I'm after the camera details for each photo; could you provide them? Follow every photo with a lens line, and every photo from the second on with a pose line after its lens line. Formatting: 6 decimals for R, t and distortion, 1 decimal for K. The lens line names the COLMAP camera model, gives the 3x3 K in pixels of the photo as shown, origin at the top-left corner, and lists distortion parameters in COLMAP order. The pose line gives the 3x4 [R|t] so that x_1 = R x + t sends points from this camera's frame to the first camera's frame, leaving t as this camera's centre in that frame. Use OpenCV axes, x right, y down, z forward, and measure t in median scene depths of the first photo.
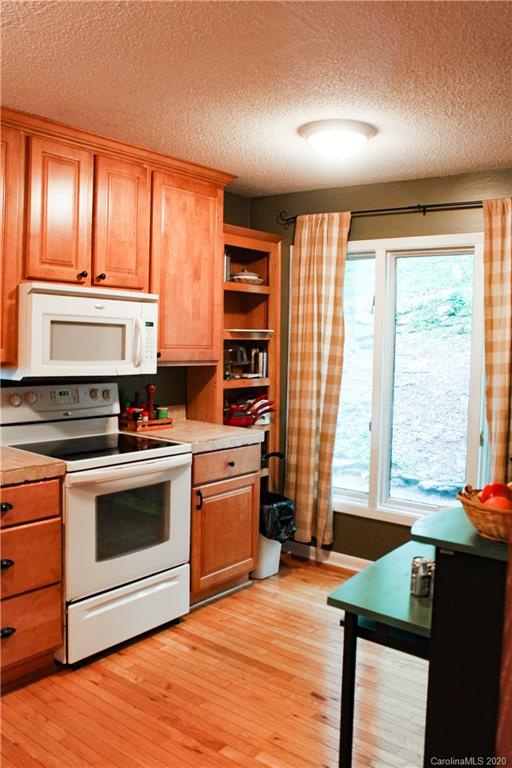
lens RADIAL K [[659.4, 0, 242.9], [0, 659.4, 382.0], [0, 0, 1]] dist [-0.143681, 0.160547]
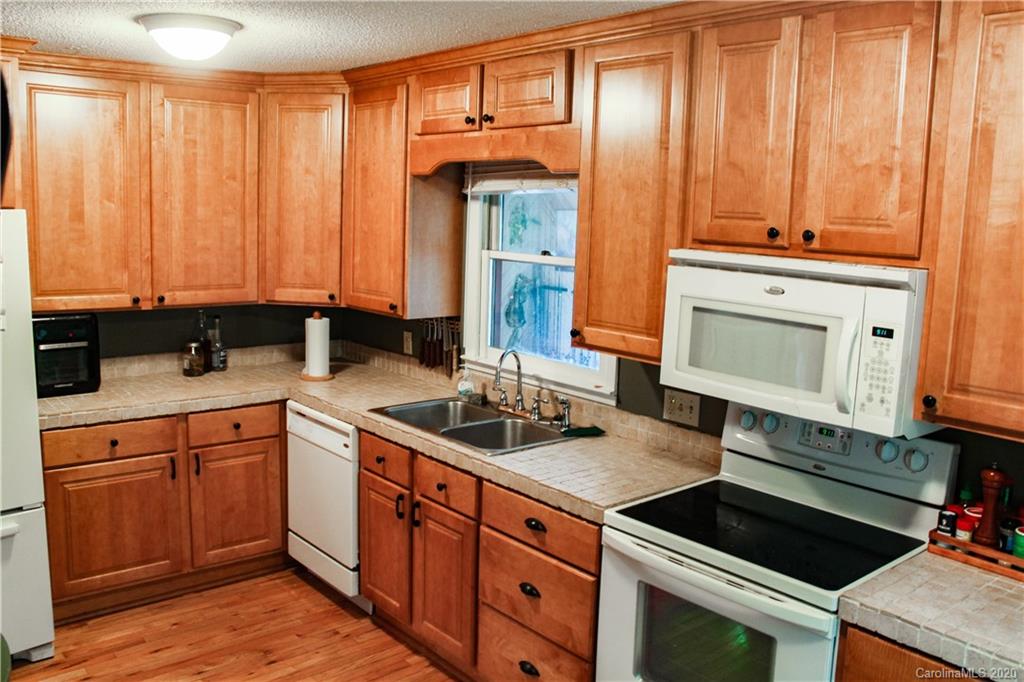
lens RADIAL K [[859.9, 0, 512.0], [0, 859.9, 341.0], [0, 0, 1]] dist [-0.107289, 0.002678]
pose [[-0.181326, 0.119470, -0.976139, 0.525551], [-0.100314, 0.985169, 0.139209, -0.145279], [0.978293, 0.123163, -0.166652, 0.870314]]
